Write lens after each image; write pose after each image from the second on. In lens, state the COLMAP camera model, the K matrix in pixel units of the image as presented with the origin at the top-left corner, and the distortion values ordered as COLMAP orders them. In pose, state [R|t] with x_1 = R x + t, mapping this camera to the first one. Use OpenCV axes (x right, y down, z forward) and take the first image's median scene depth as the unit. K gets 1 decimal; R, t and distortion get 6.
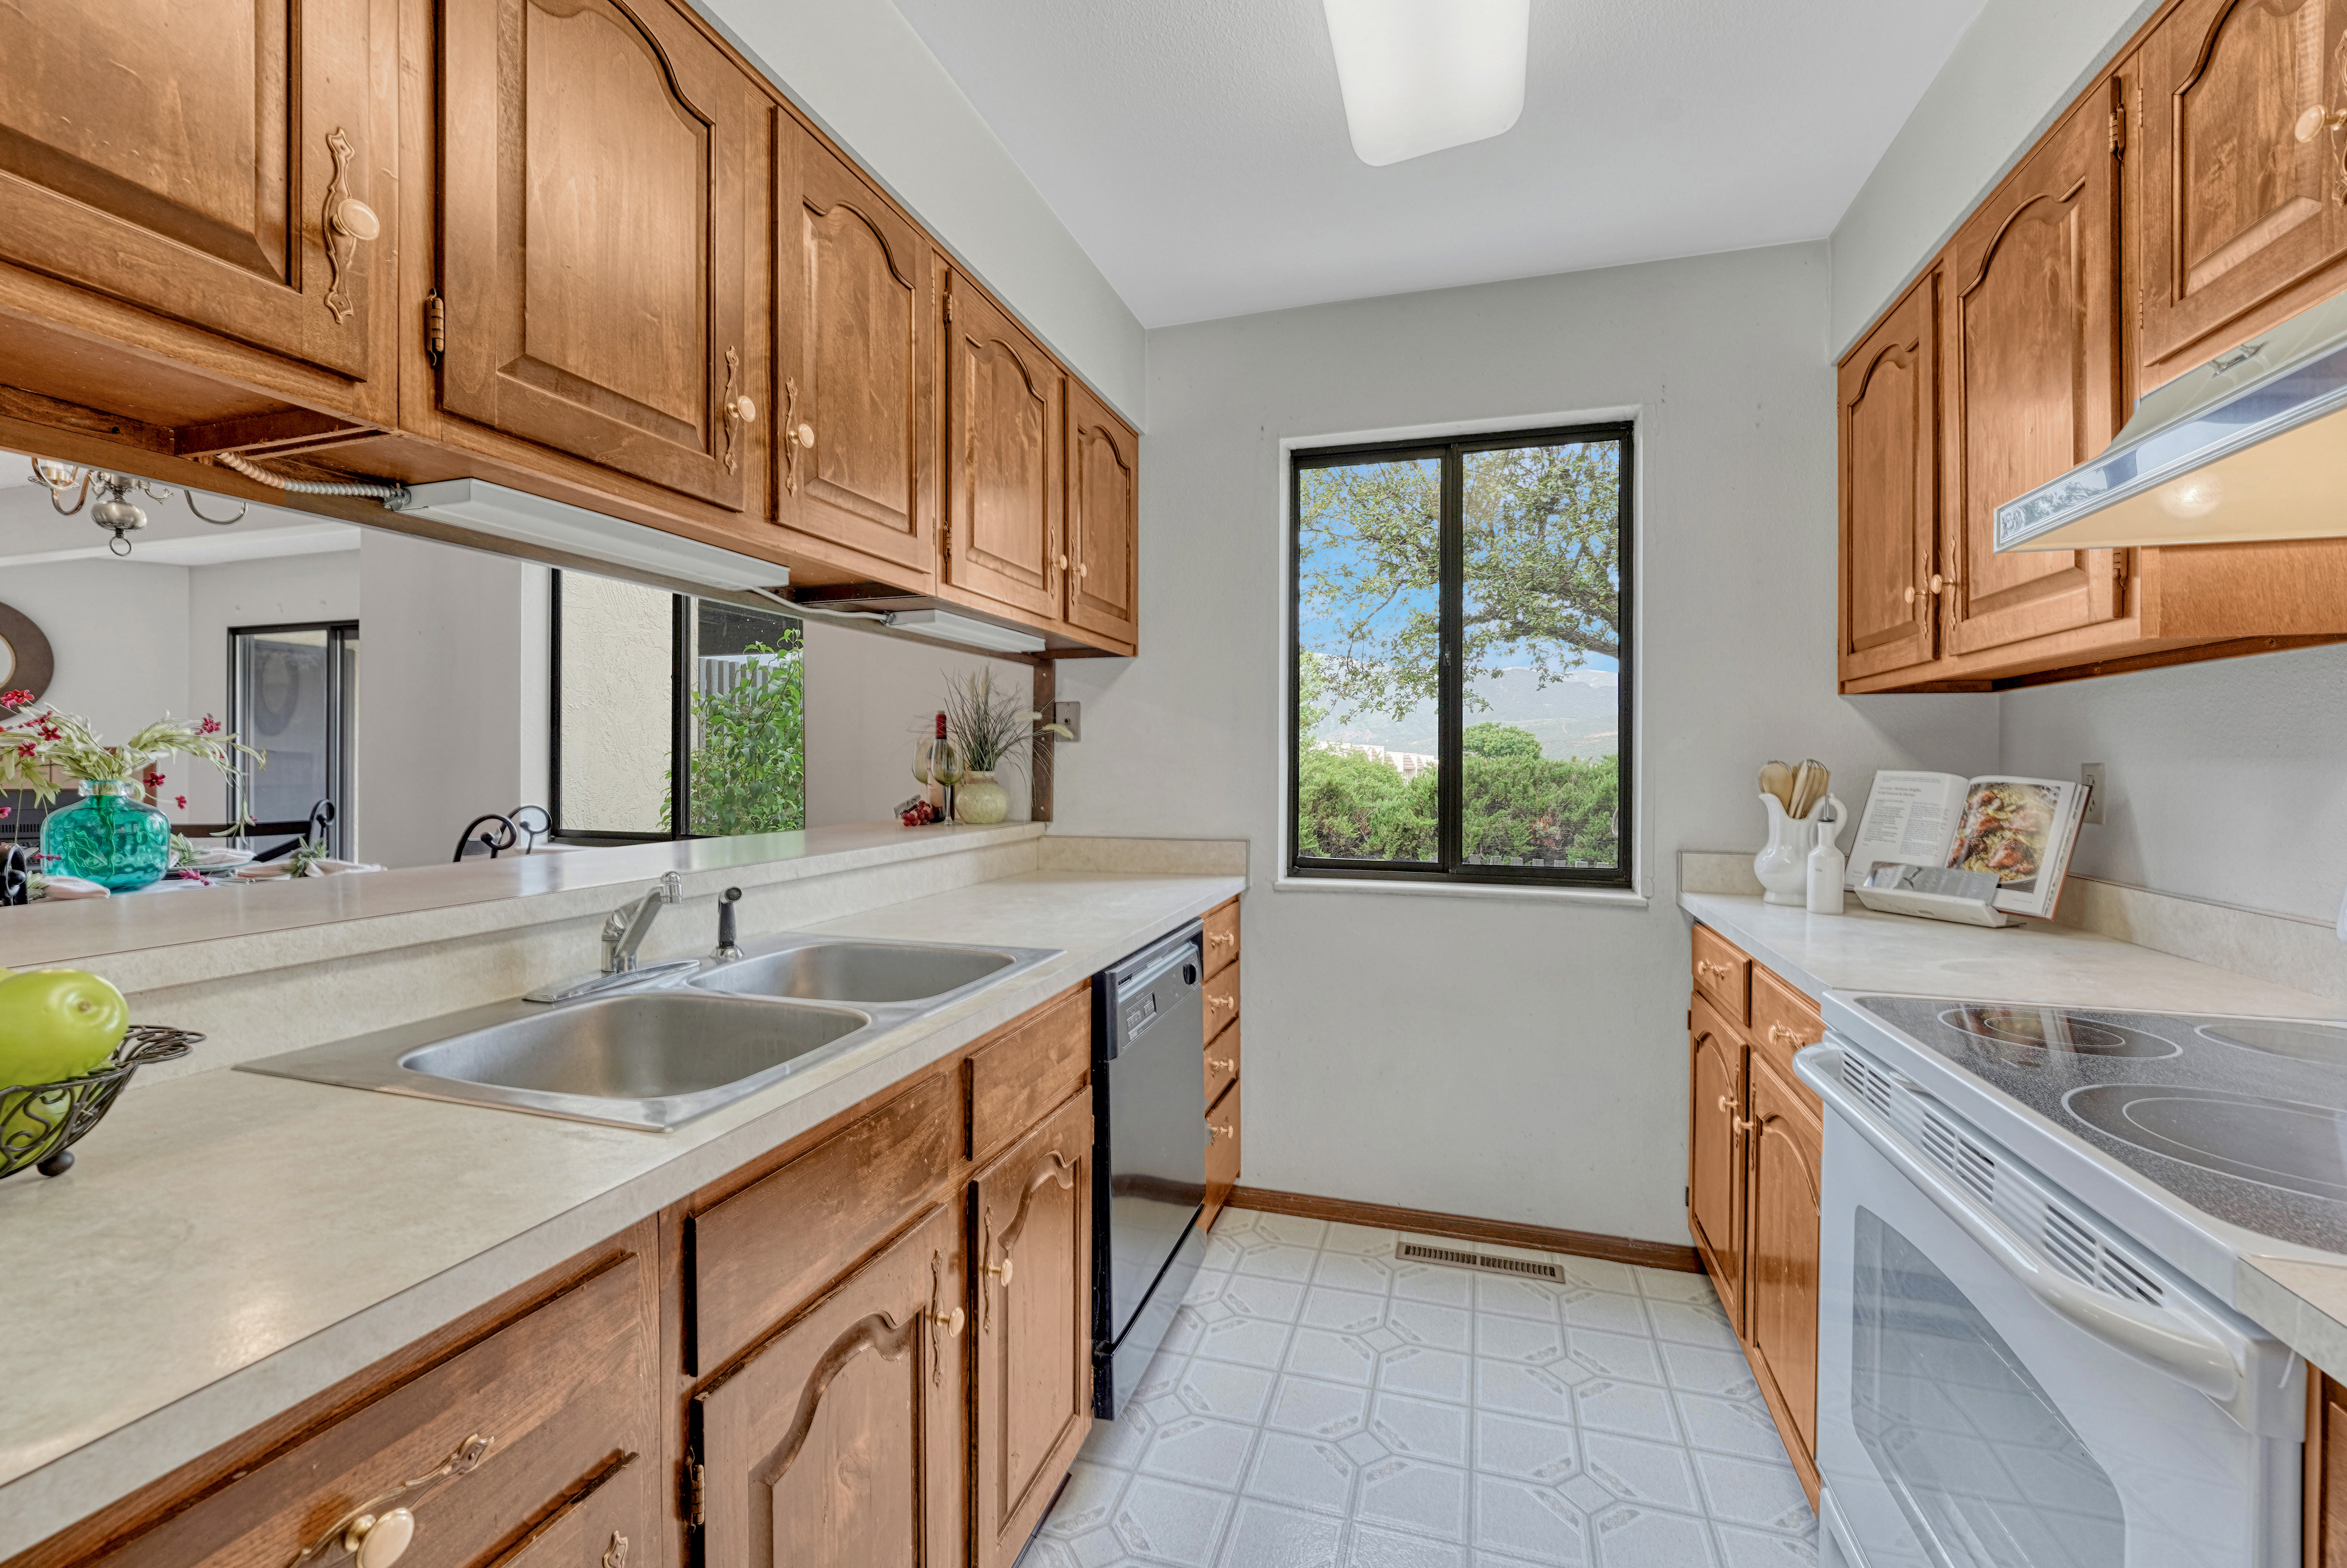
lens RADIAL K [[988.6, 0, 1176.4], [0, 988.6, 775.8], [0, 0, 1]] dist [0.000536, 0.000980]
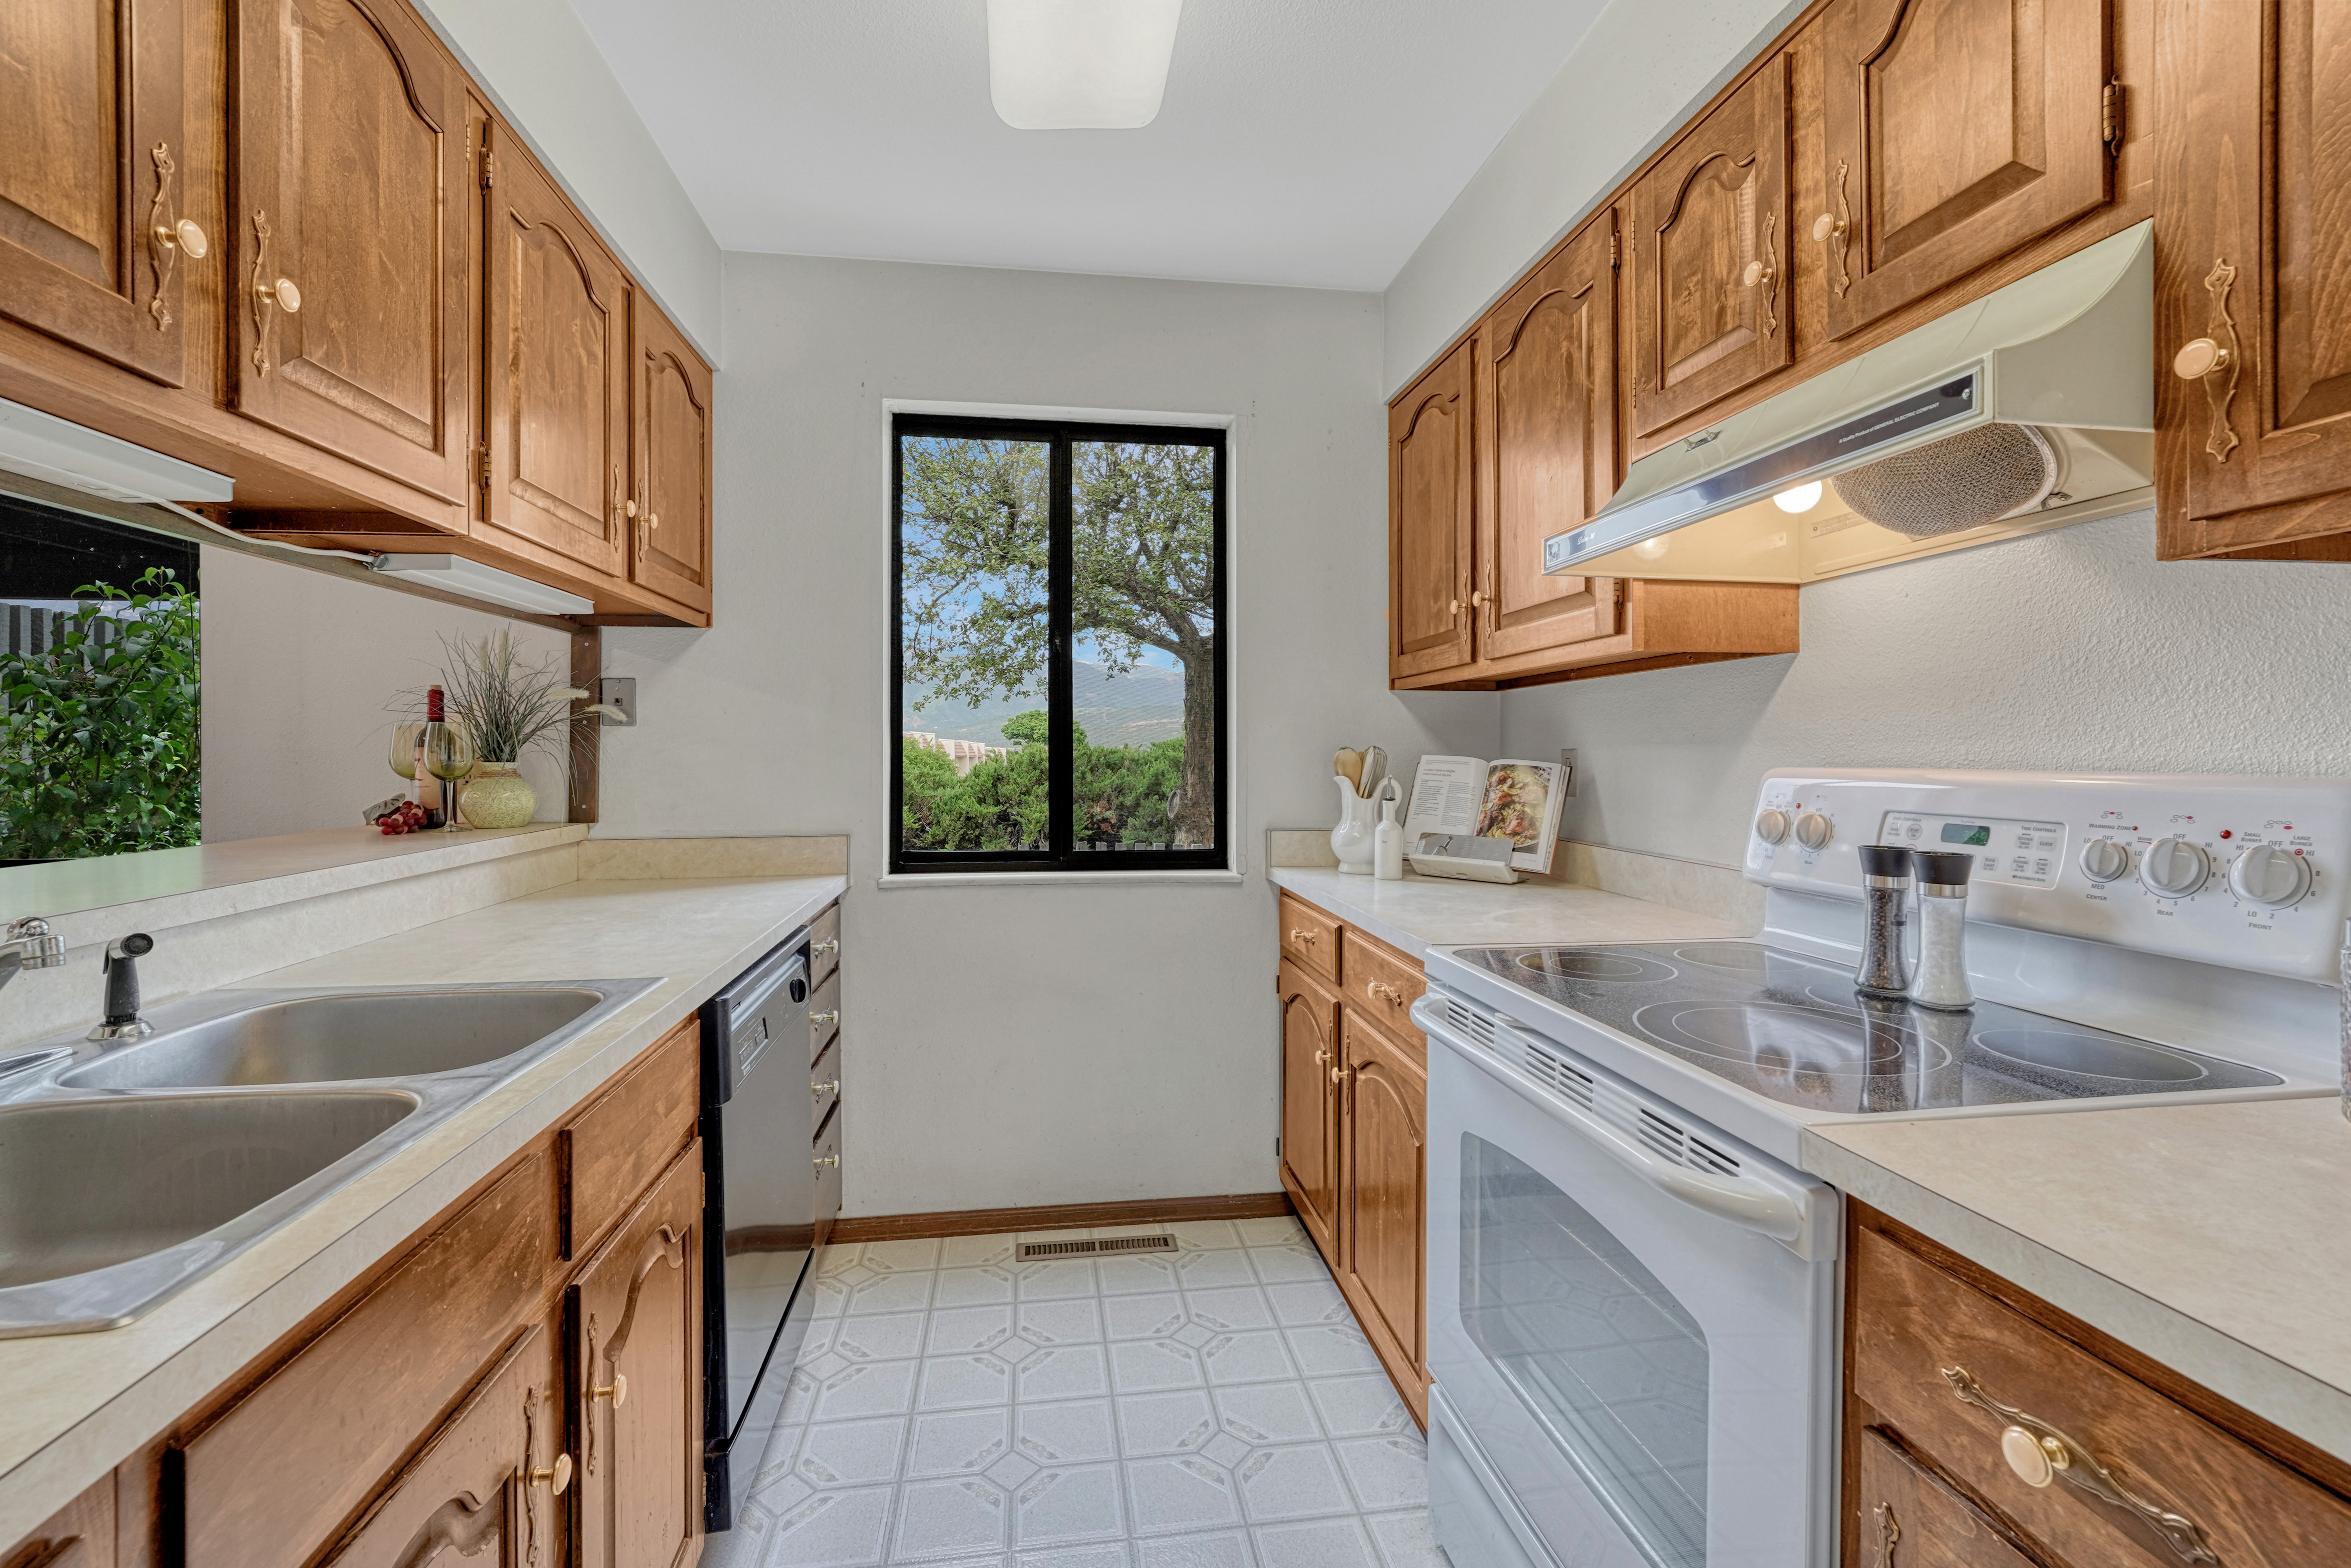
lens RADIAL K [[1008.4, 0, 1163.8], [0, 1008.4, 757.3], [0, 0, 1]] dist [-0.001653, 0.000092]
pose [[0.905289, -0.006197, 0.424751, -0.084709], [0.008685, 0.999955, -0.003920, -0.000653], [-0.424707, 0.007237, 0.905302, 0.054733]]
